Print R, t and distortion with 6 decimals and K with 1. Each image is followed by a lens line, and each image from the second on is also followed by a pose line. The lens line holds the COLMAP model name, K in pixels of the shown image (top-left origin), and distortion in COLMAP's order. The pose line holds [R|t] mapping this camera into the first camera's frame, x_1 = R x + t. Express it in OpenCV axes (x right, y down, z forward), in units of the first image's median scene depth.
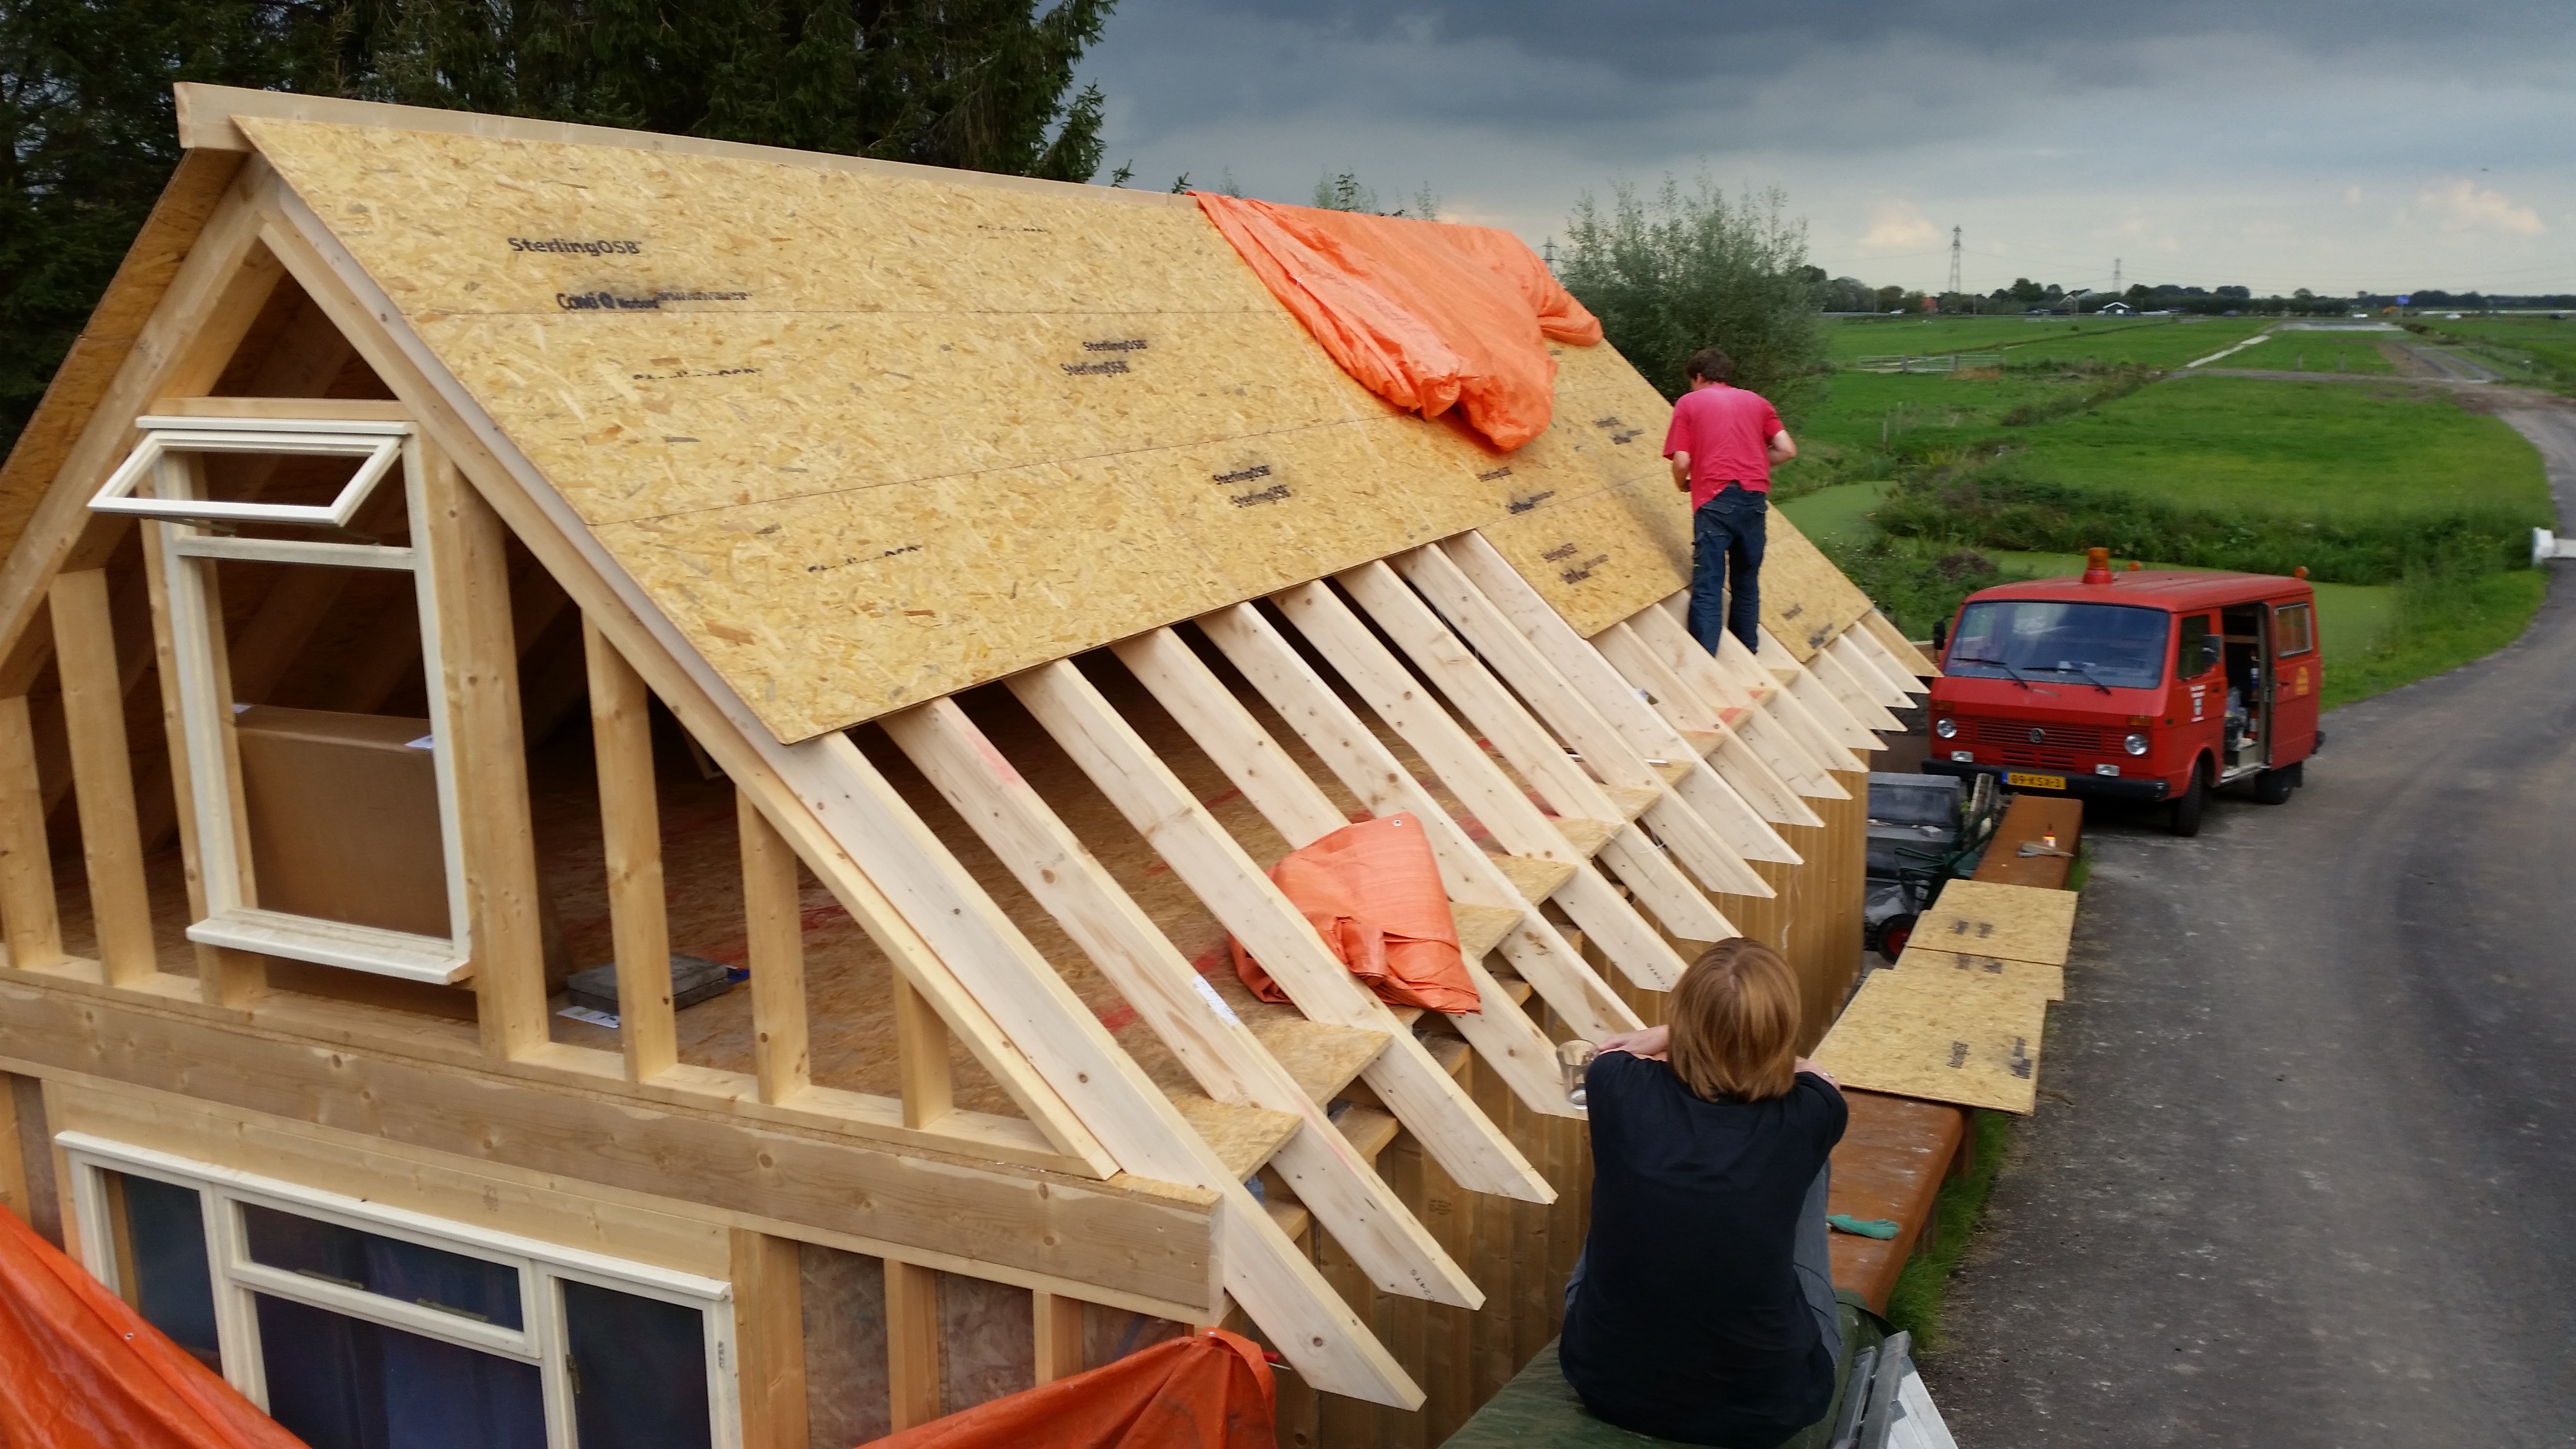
lens RADIAL K [[2149.5, 0, 1301.6], [0, 2149.5, 769.0], [0, 0, 1]] dist [0.005716, -0.105153]
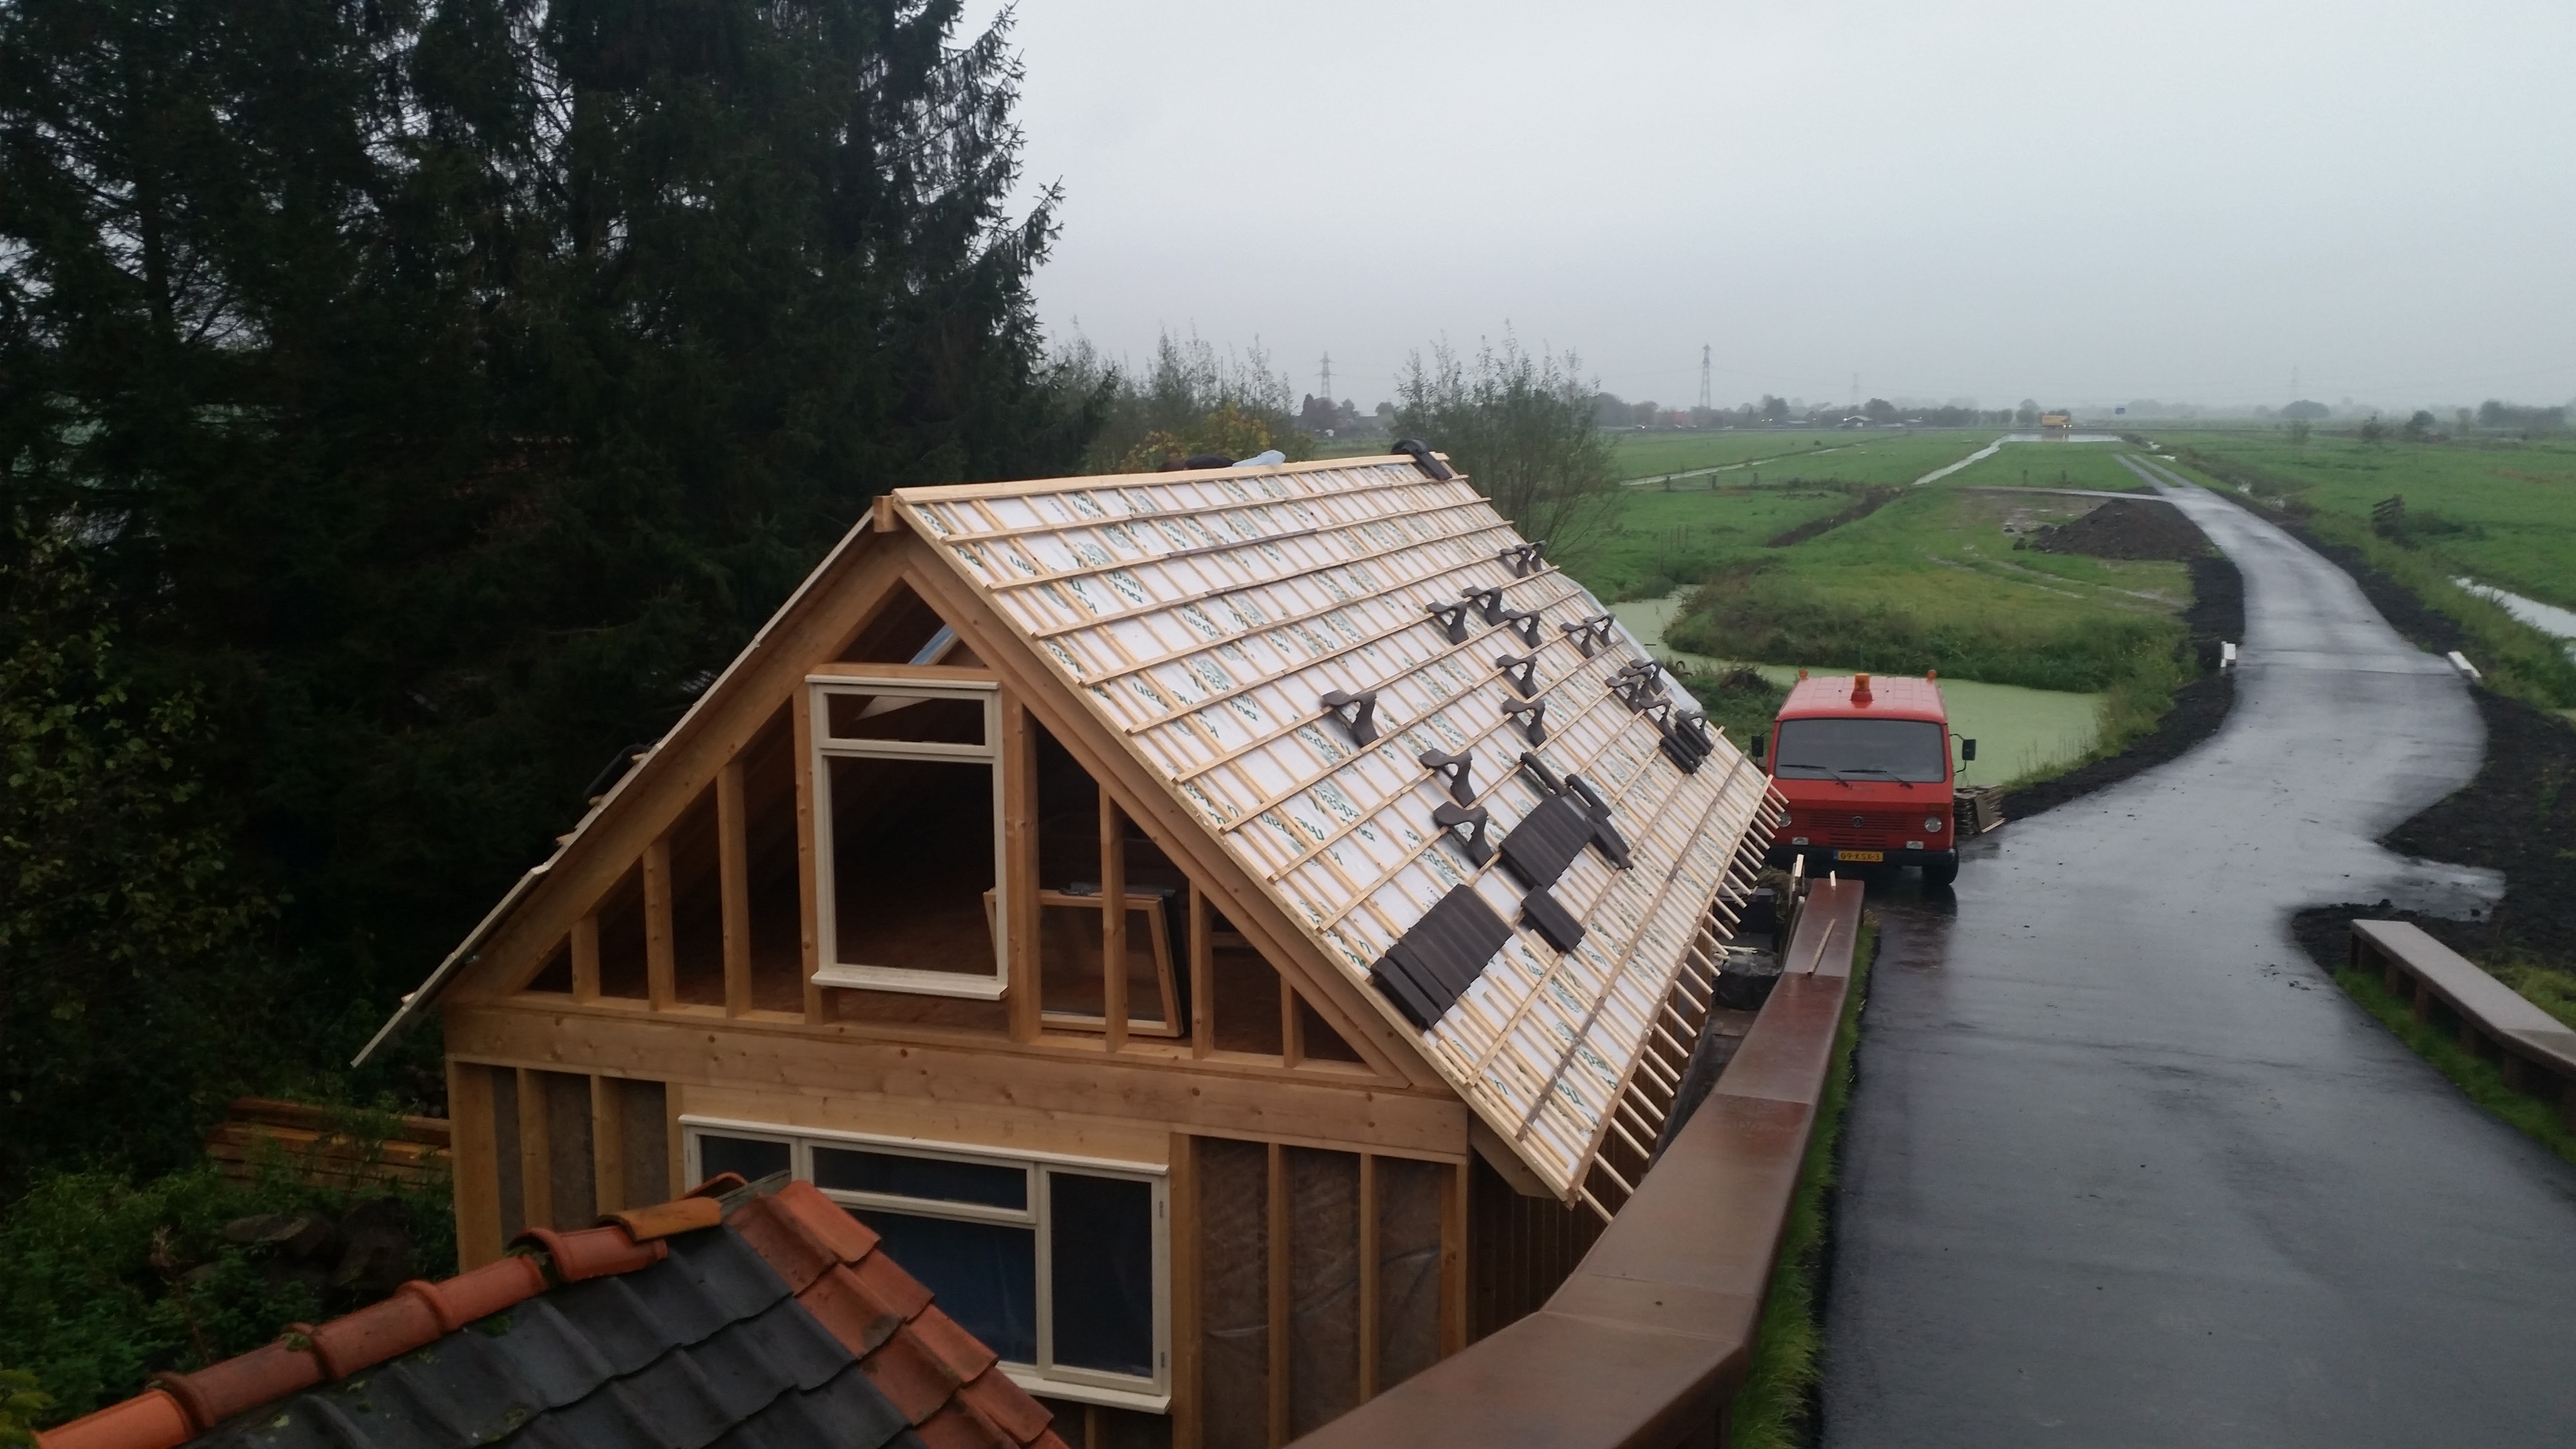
lens RADIAL K [[2023.9, 0, 1288.0], [0, 2023.9, 724.5], [0, 0, 1]] dist [0.184978, -0.214309]
pose [[0.993980, -0.016744, 0.108273, -0.316314], [0.022961, 0.998142, -0.056438, -0.022580], [-0.107127, 0.058585, 0.992518, -0.635356]]
